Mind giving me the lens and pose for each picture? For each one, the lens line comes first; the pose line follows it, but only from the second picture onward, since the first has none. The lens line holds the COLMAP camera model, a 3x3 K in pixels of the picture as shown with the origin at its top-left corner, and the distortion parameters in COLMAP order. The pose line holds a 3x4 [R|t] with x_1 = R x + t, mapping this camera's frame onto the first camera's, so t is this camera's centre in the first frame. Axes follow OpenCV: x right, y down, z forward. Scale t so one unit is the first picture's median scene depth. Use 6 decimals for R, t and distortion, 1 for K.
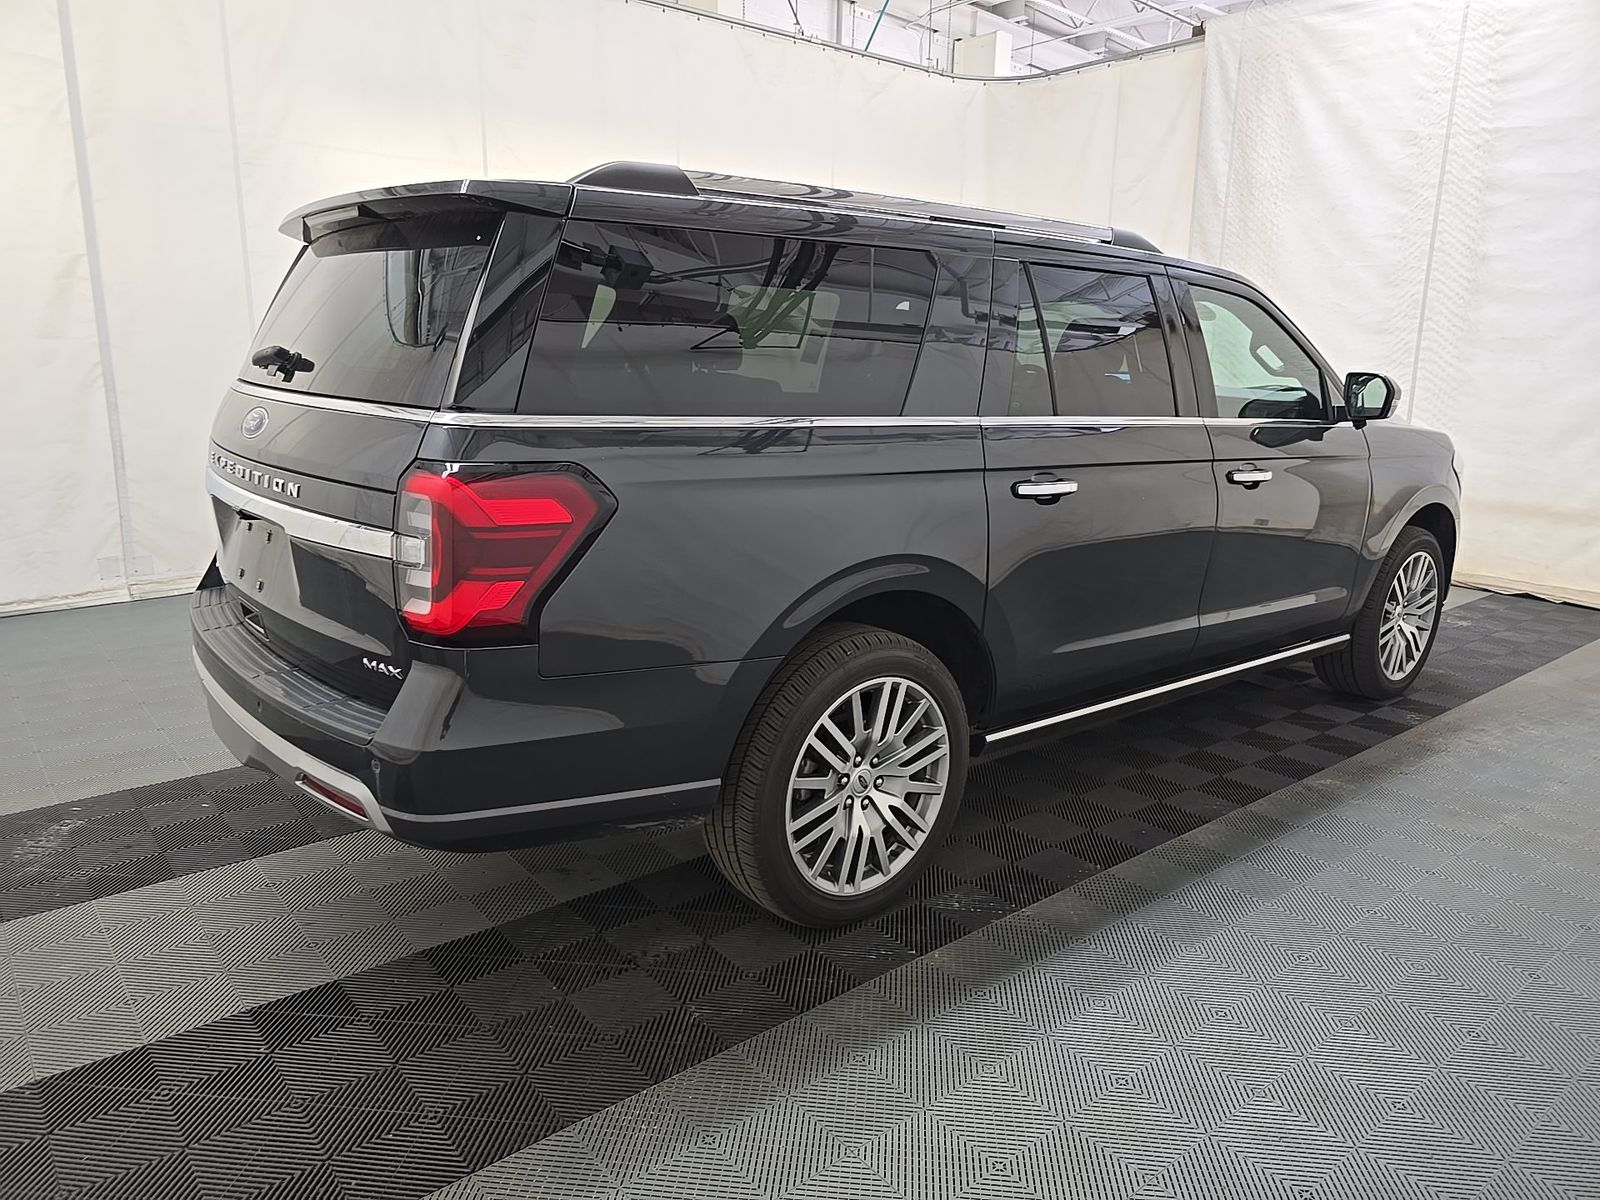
lens RADIAL K [[1085.9, 0, 797.3], [0, 1085.9, 598.6], [0, 0, 1]] dist [0.029281, -0.023093]
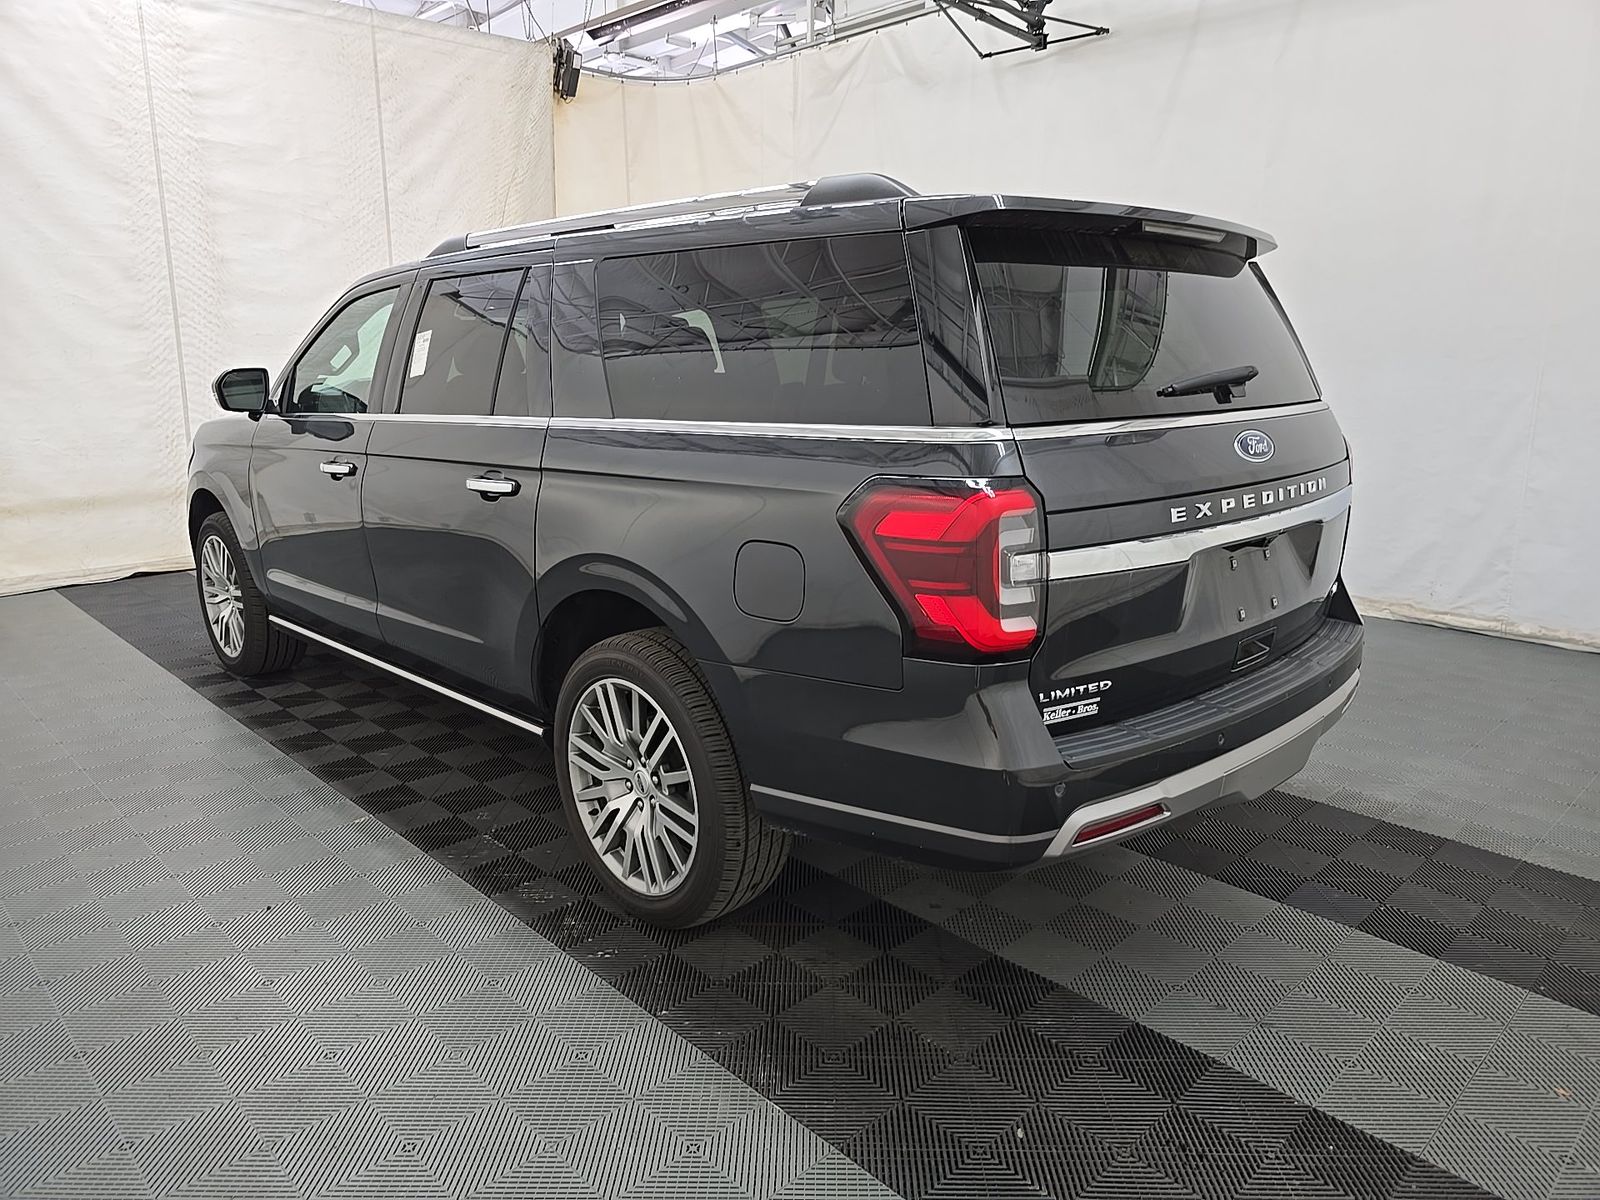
lens RADIAL K [[1075.4, 0, 793.5], [0, 1075.4, 600.9], [0, 0, 1]] dist [0.044736, -0.031321]
pose [[-0.075402, -0.244407, 0.966737, -0.533205], [0.230319, 0.939012, 0.255361, -0.136761], [-0.970189, 0.241913, -0.014511, 0.539636]]
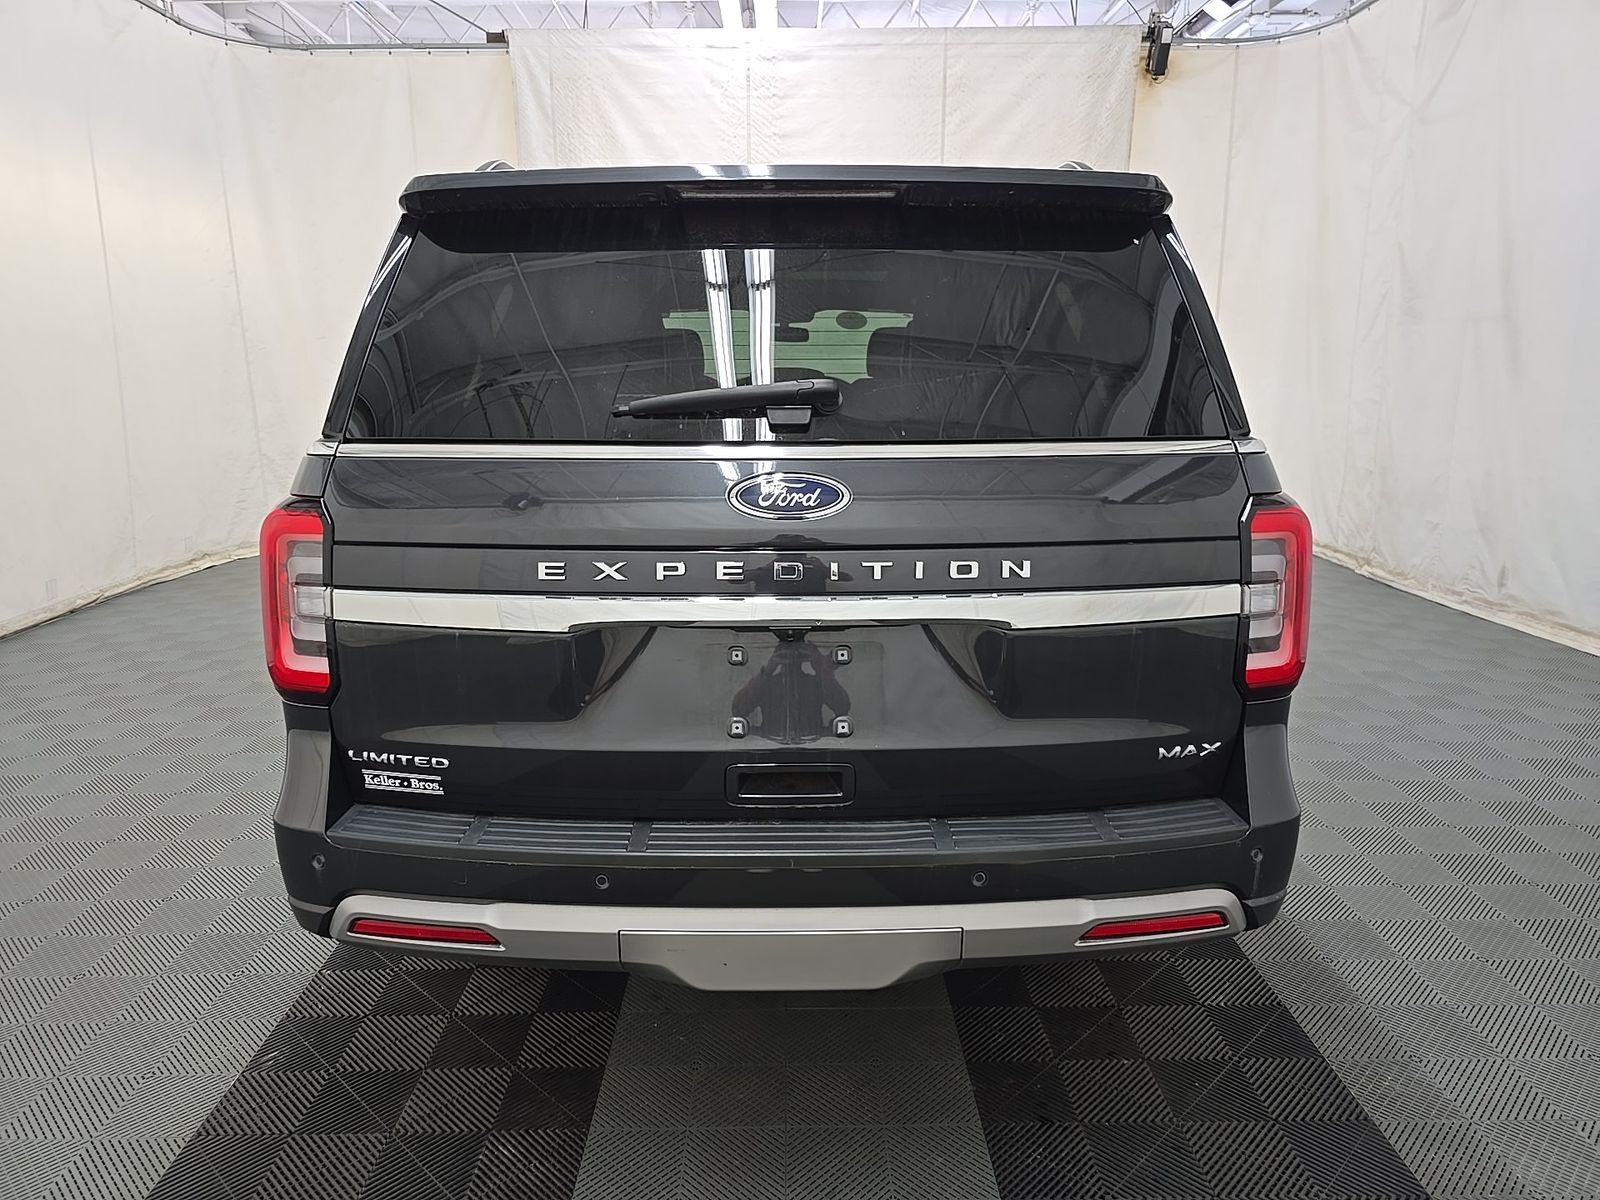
lens RADIAL K [[1075.4, 0, 793.5], [0, 1075.4, 600.9], [0, 0, 1]] dist [0.044736, -0.031321]
pose [[0.622558, -0.195264, 0.757822, -0.380262], [0.194551, 0.976587, 0.091807, -0.058927], [-0.758005, 0.090280, 0.645970, 0.223753]]
